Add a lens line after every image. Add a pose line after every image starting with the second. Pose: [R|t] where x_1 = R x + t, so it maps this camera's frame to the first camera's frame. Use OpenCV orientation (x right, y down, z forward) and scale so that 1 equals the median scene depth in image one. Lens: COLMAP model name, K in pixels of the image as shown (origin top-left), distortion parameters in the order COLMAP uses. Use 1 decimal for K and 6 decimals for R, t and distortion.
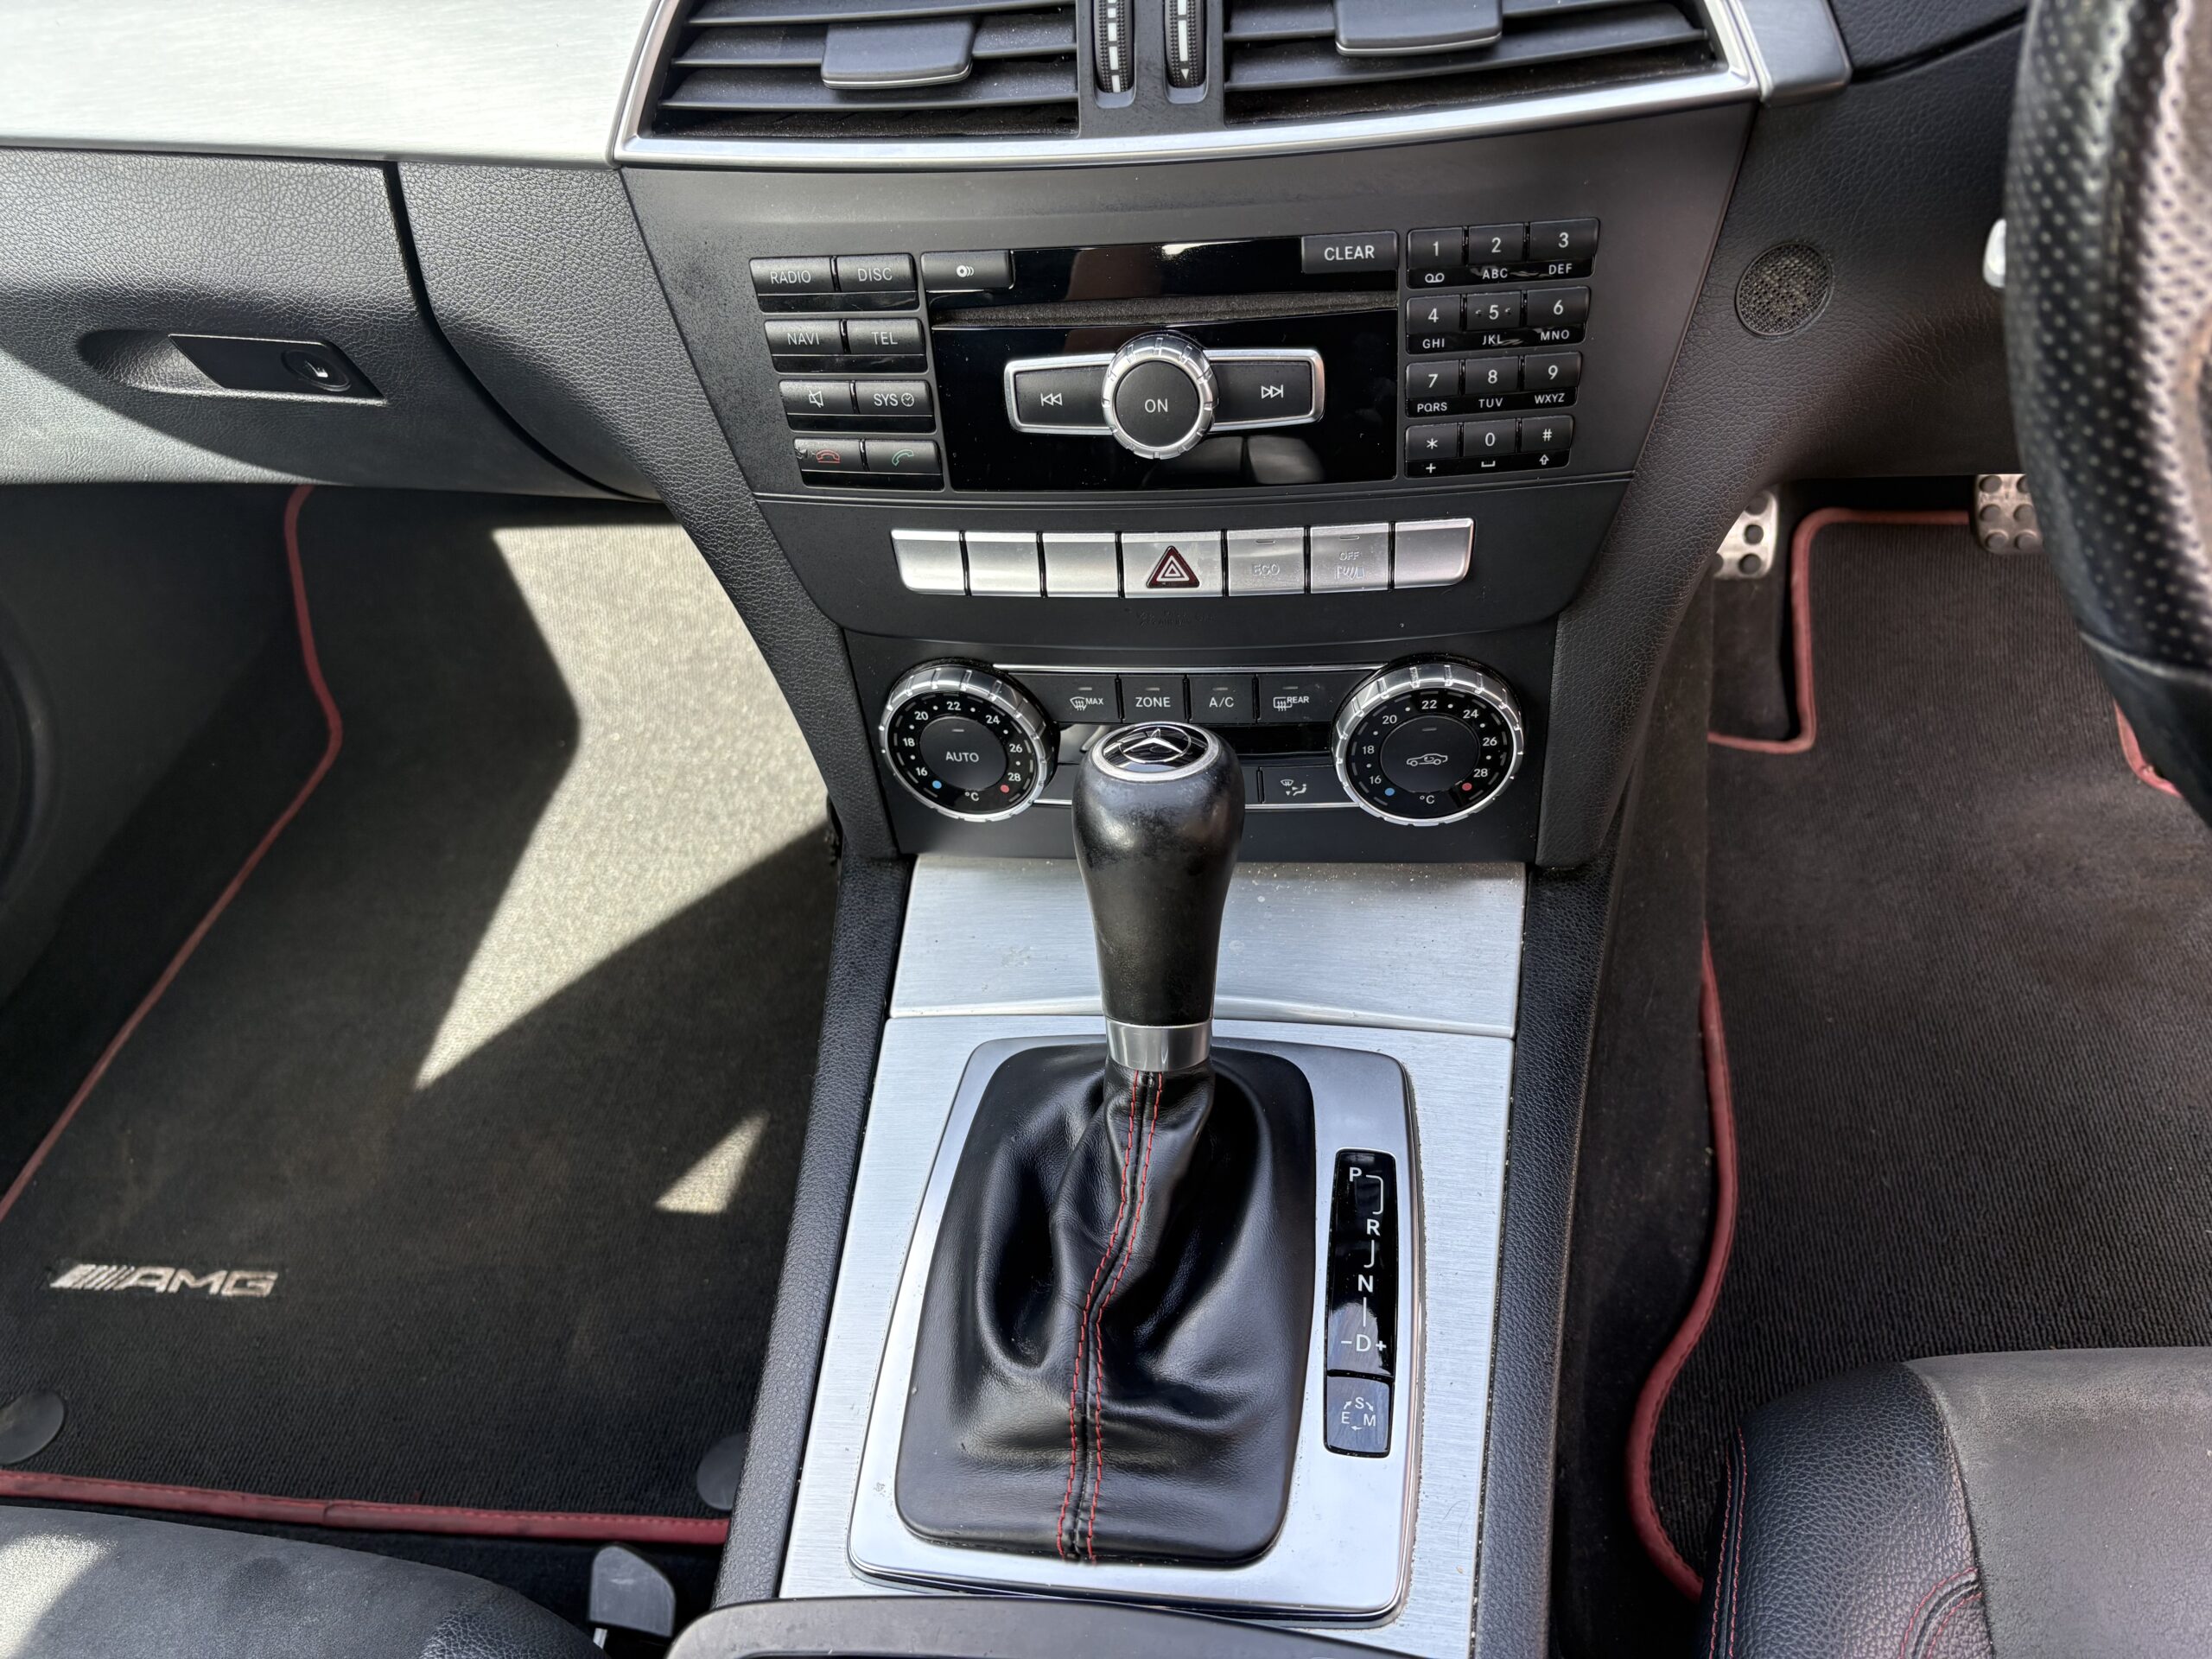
lens RADIAL K [[1712.1, 0, 1110.9], [0, 1712.1, 841.0], [0, 0, 1]] dist [0.019354, -0.029362]
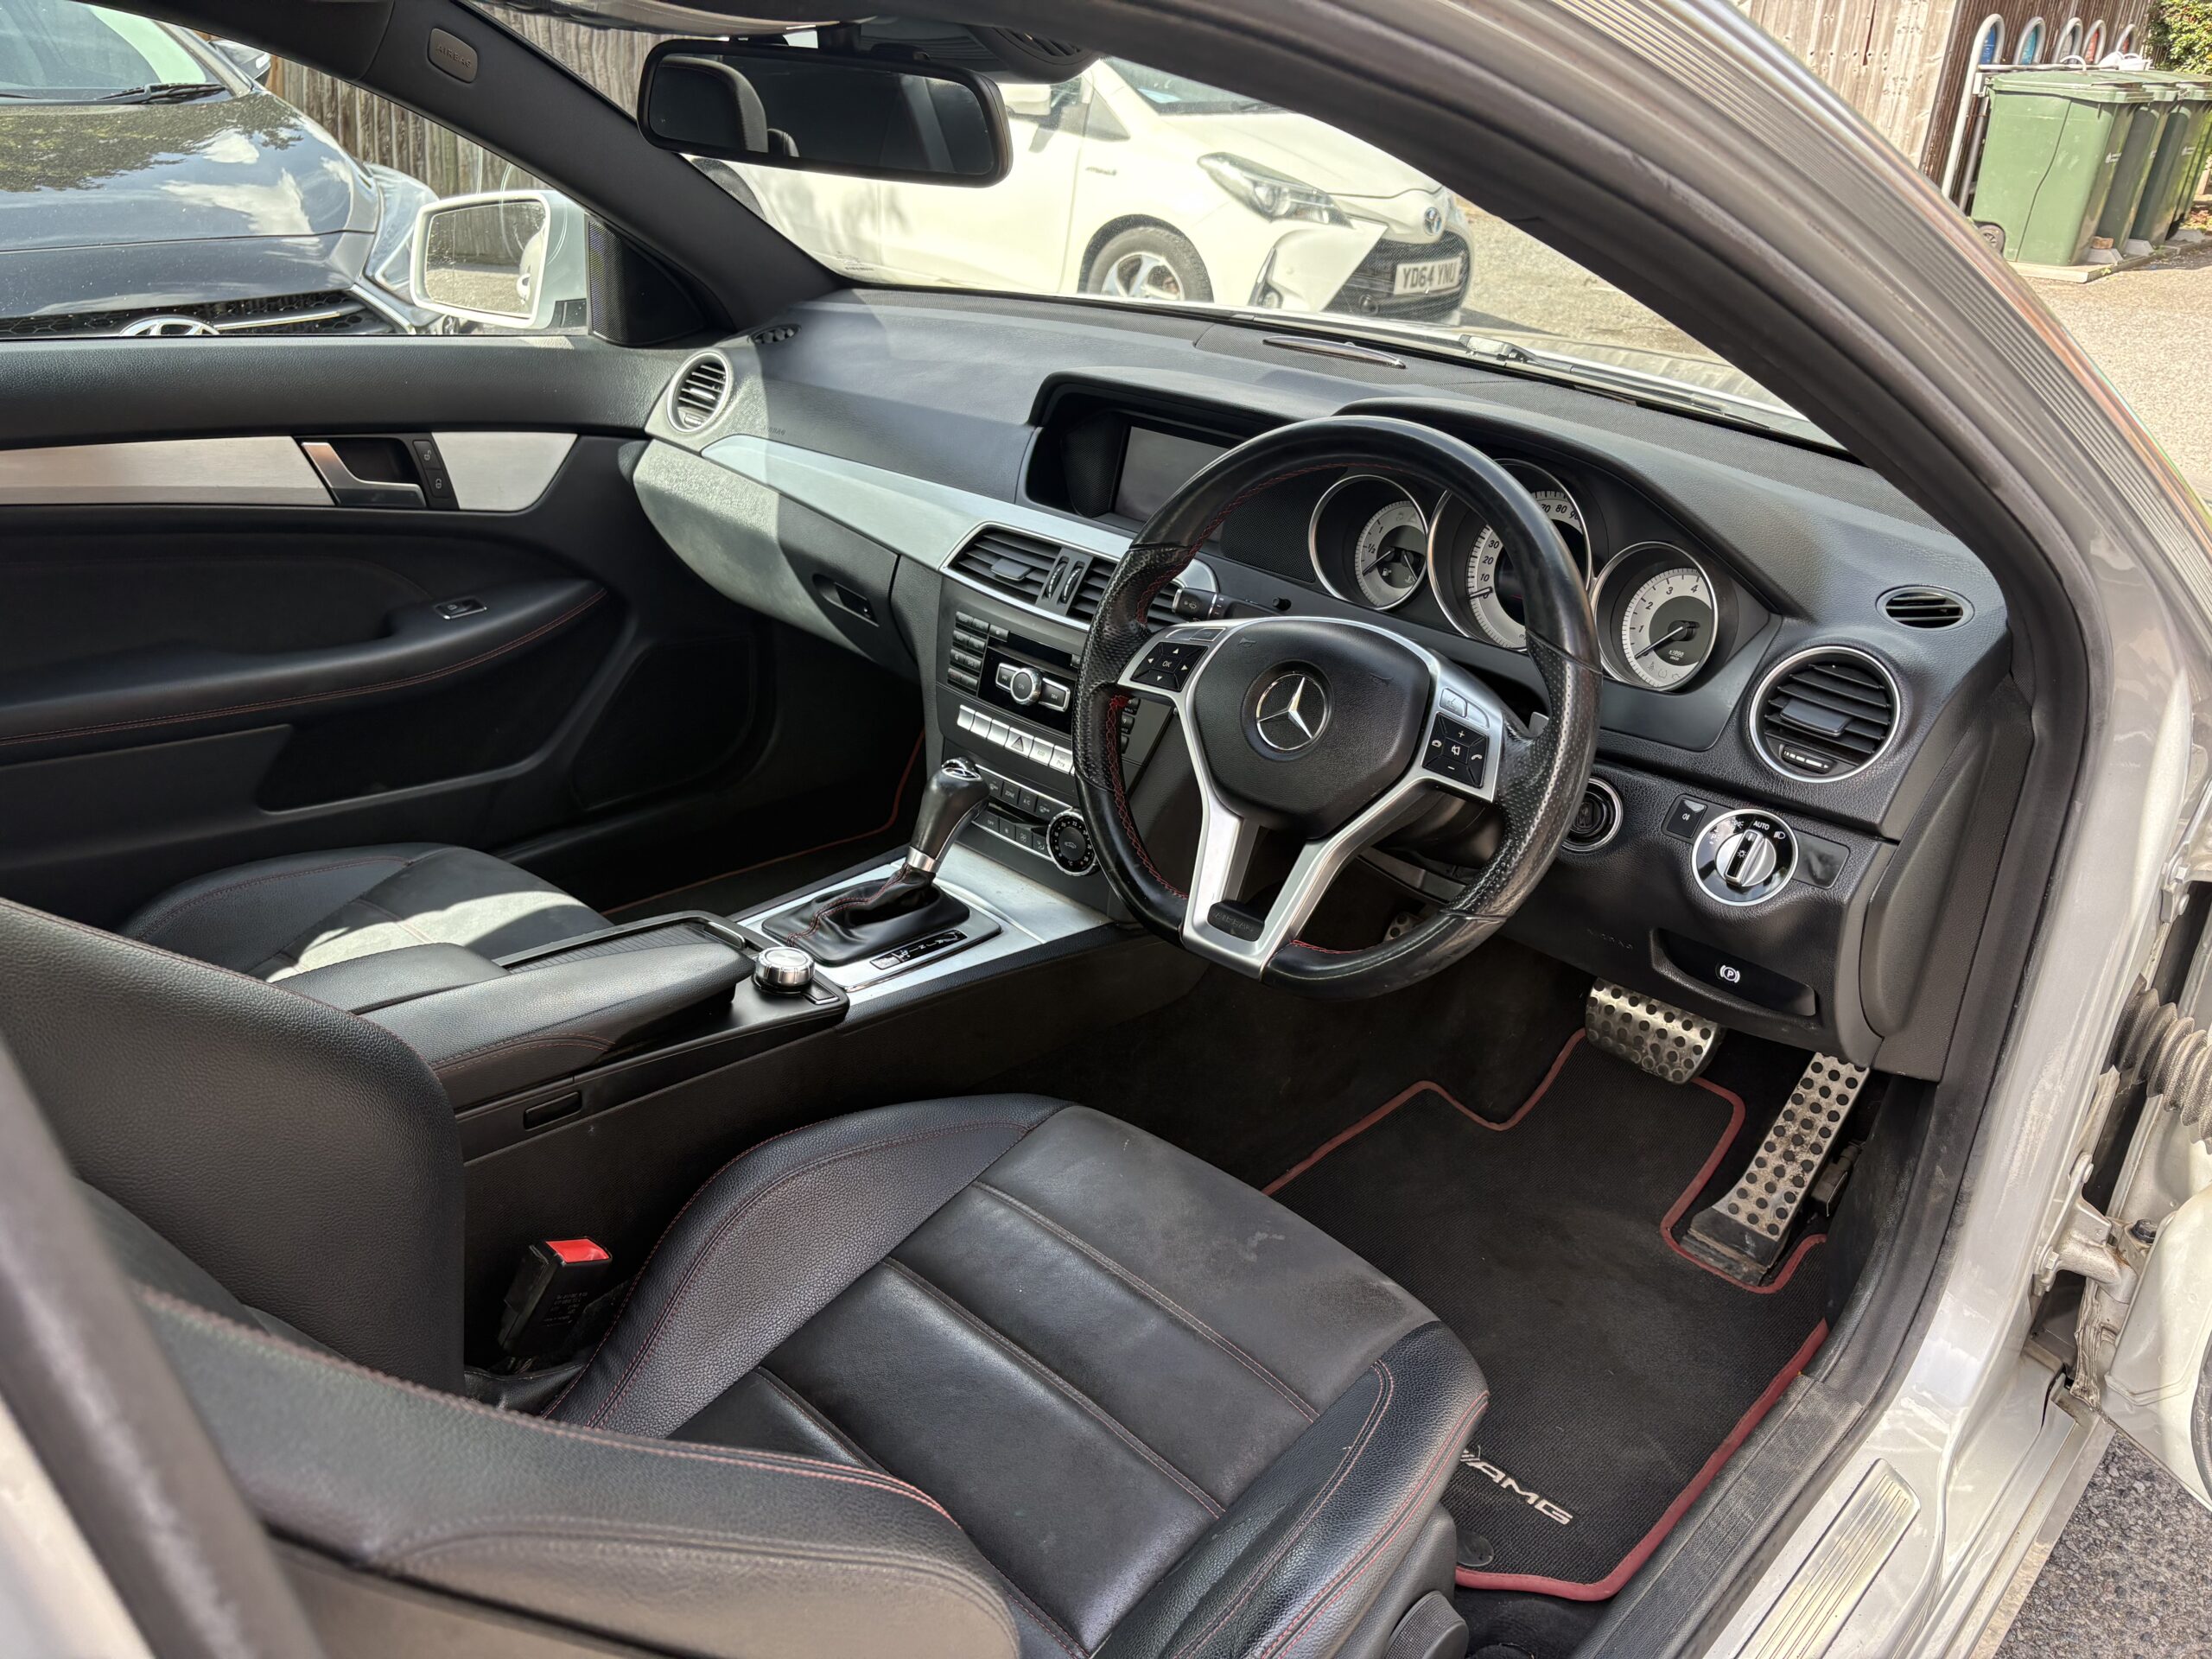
lens RADIAL K [[1632.7, 0, 1098.6], [0, 1632.7, 835.6], [0, 0, 1]] dist [0.057152, -0.013274]
pose [[0.795821, 0.386907, -0.465803, 1.534052], [-0.514193, 0.838058, -0.182384, 0.421113], [0.319804, 0.384658, 0.865889, -1.354943]]
